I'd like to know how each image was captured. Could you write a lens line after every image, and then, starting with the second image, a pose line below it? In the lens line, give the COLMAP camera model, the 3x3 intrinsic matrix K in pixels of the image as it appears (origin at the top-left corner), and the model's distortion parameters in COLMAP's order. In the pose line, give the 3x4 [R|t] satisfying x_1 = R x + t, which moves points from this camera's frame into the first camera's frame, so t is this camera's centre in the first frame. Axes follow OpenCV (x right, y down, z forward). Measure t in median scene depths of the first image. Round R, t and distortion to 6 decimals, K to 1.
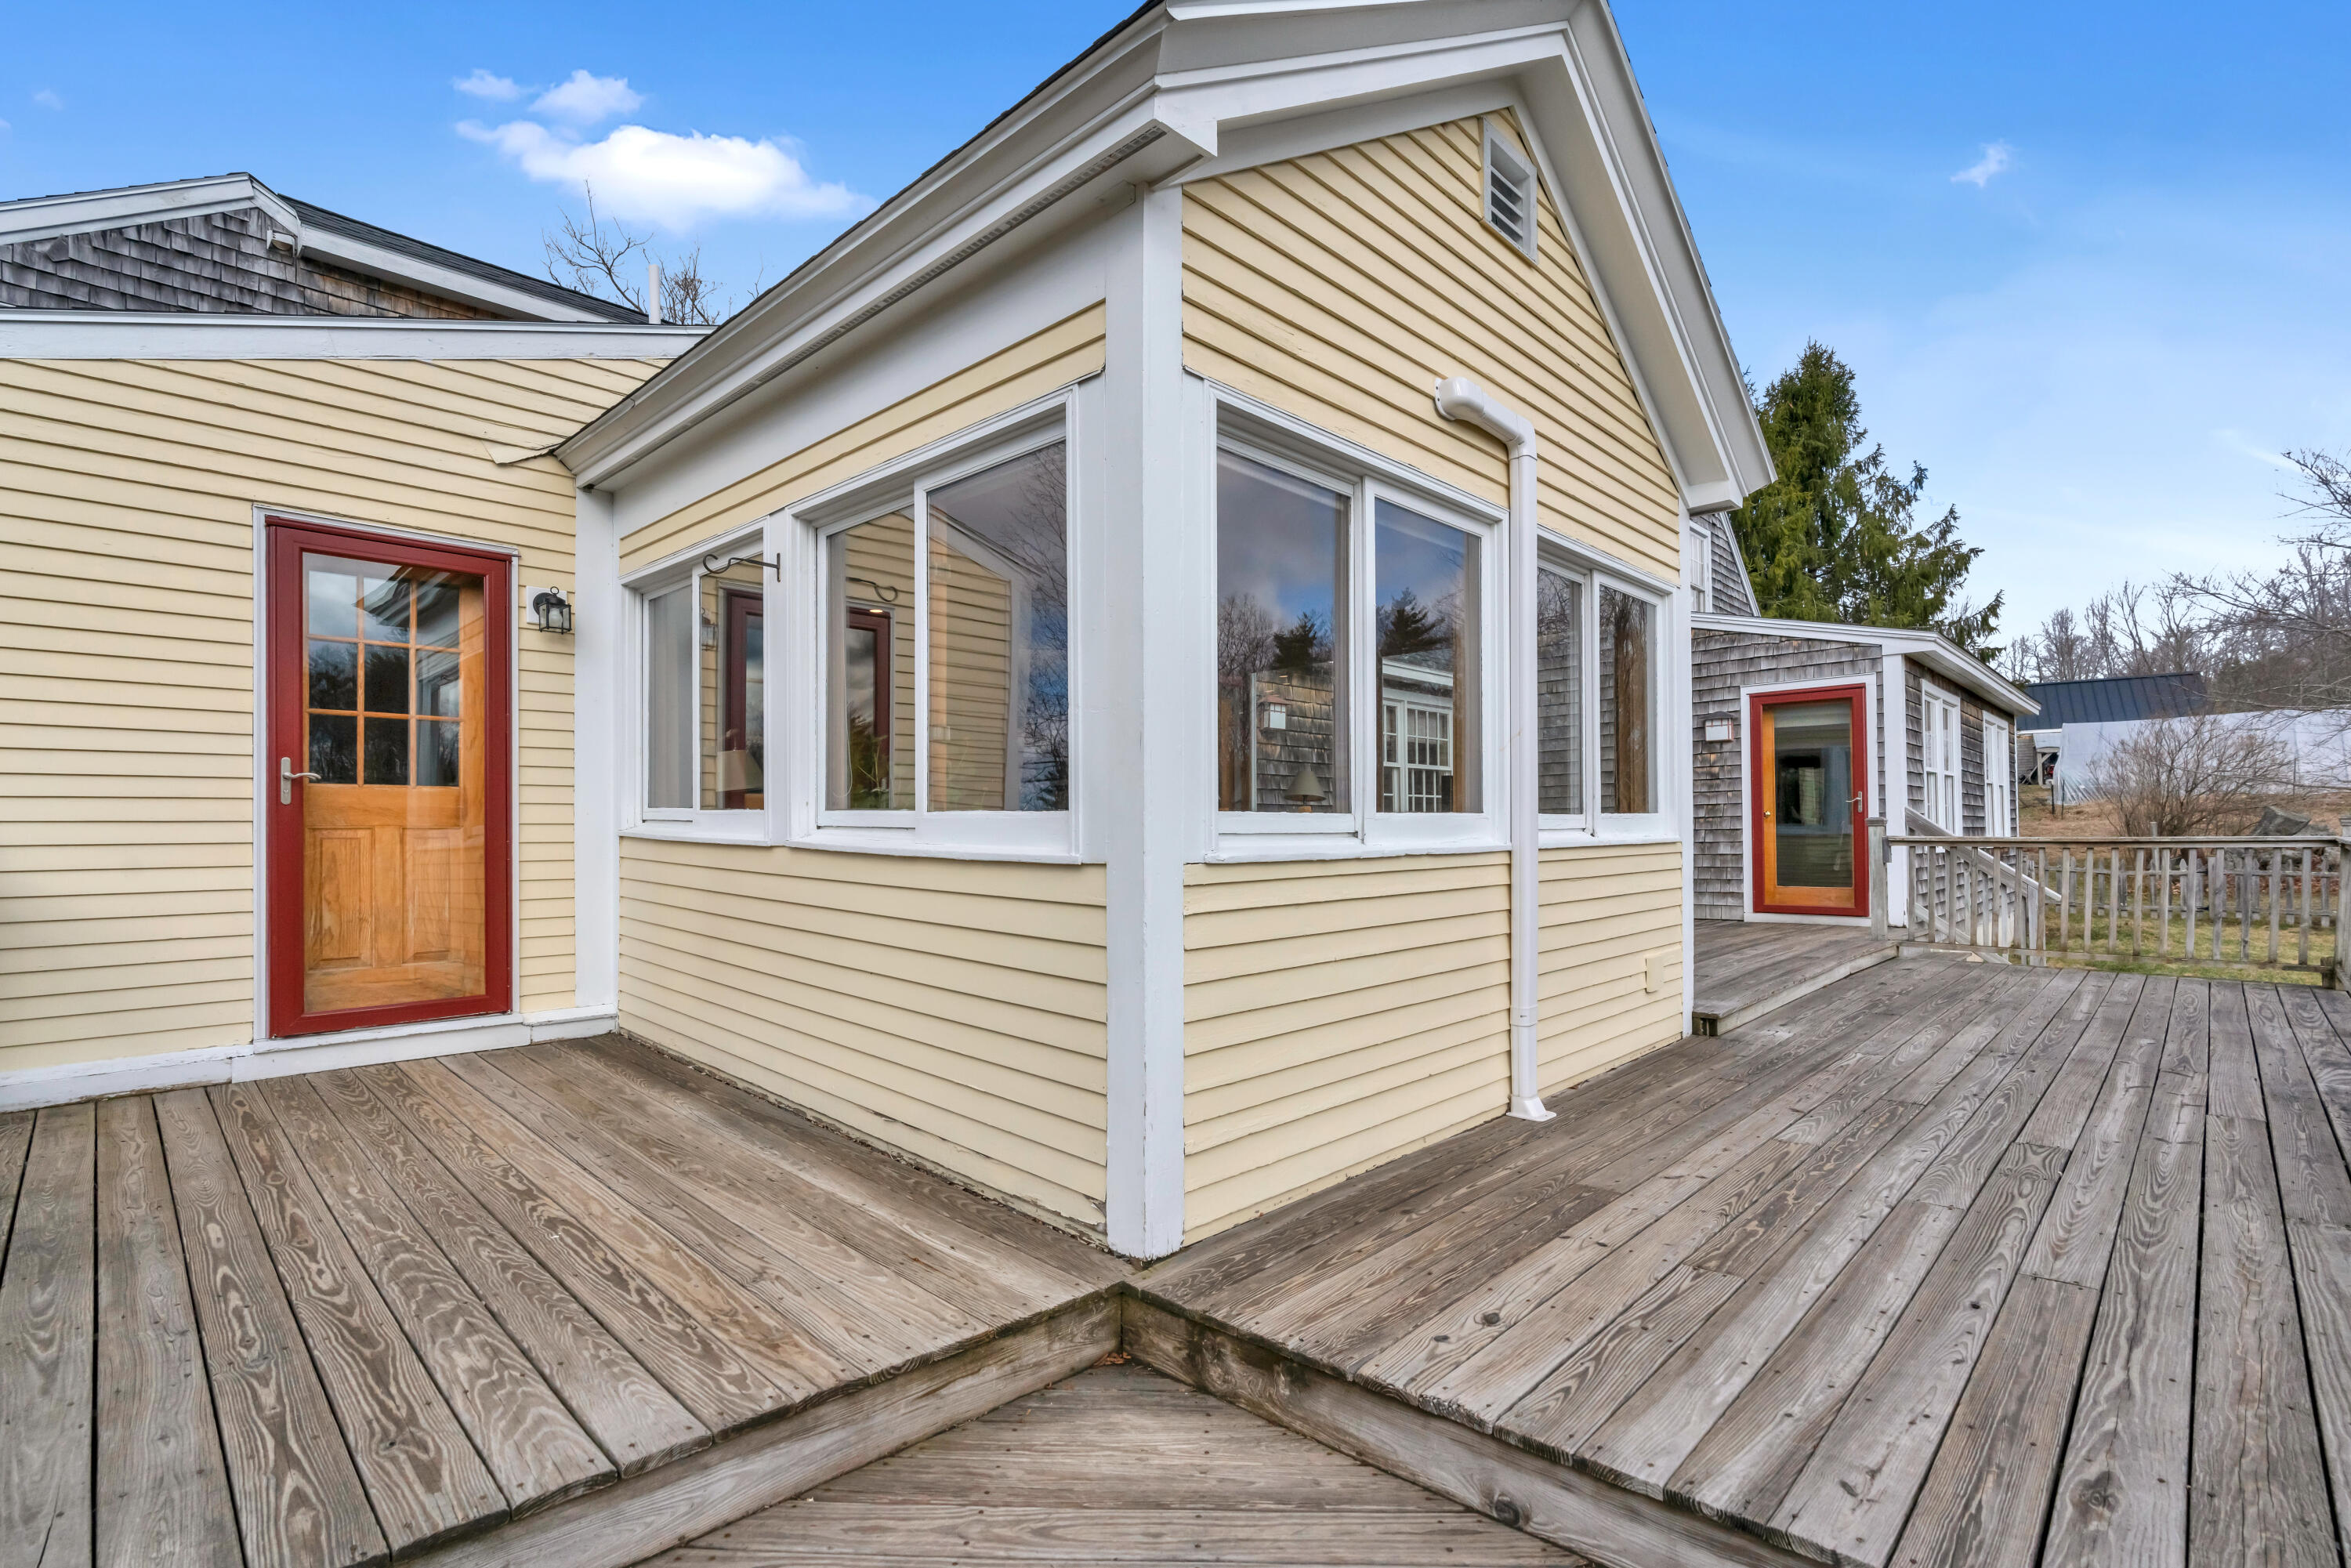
lens RADIAL K [[1062.4, 0, 1190.3], [0, 1062.4, 819.5], [0, 0, 1]] dist [-0.005672, 0.002153]
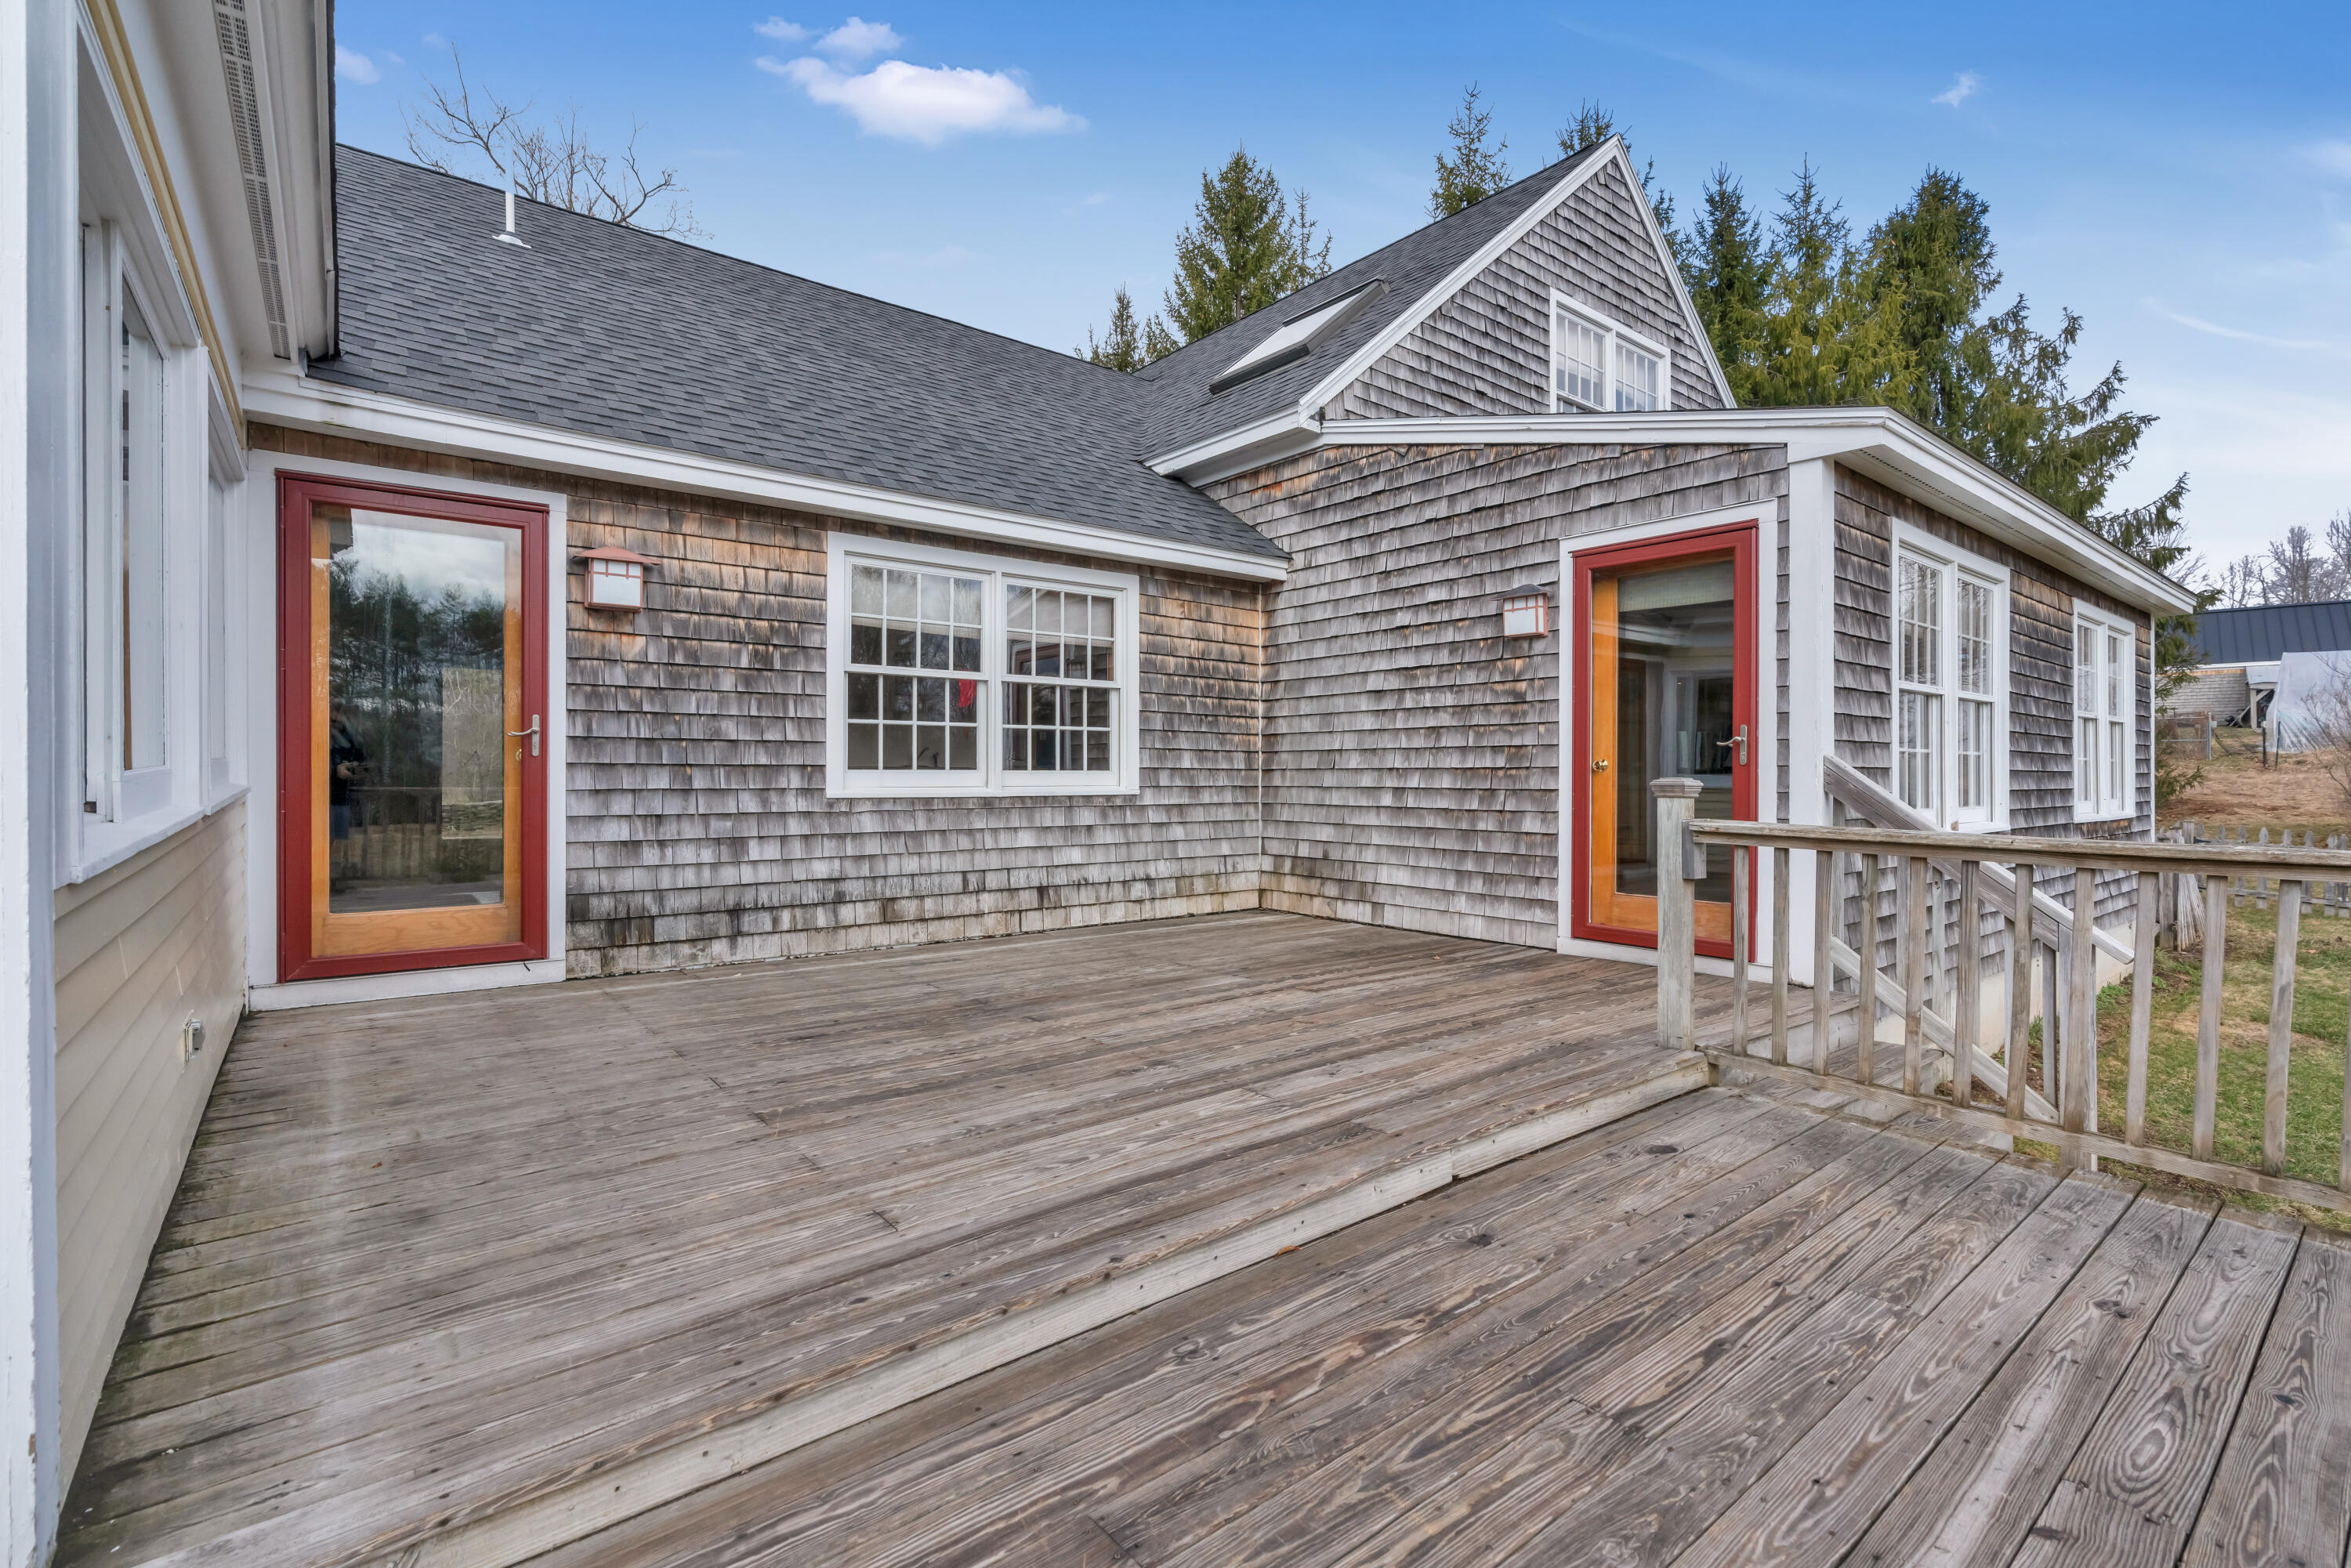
lens RADIAL K [[1062.4, 0, 1176.5], [0, 1062.4, 768.5], [0, 0, 1]] dist [-0.005672, 0.002153]
pose [[0.992242, 0.013202, -0.123622, 0.367230], [-0.011793, 0.999857, 0.012122, -0.006705], [0.123764, -0.010570, 0.992255, 0.387867]]
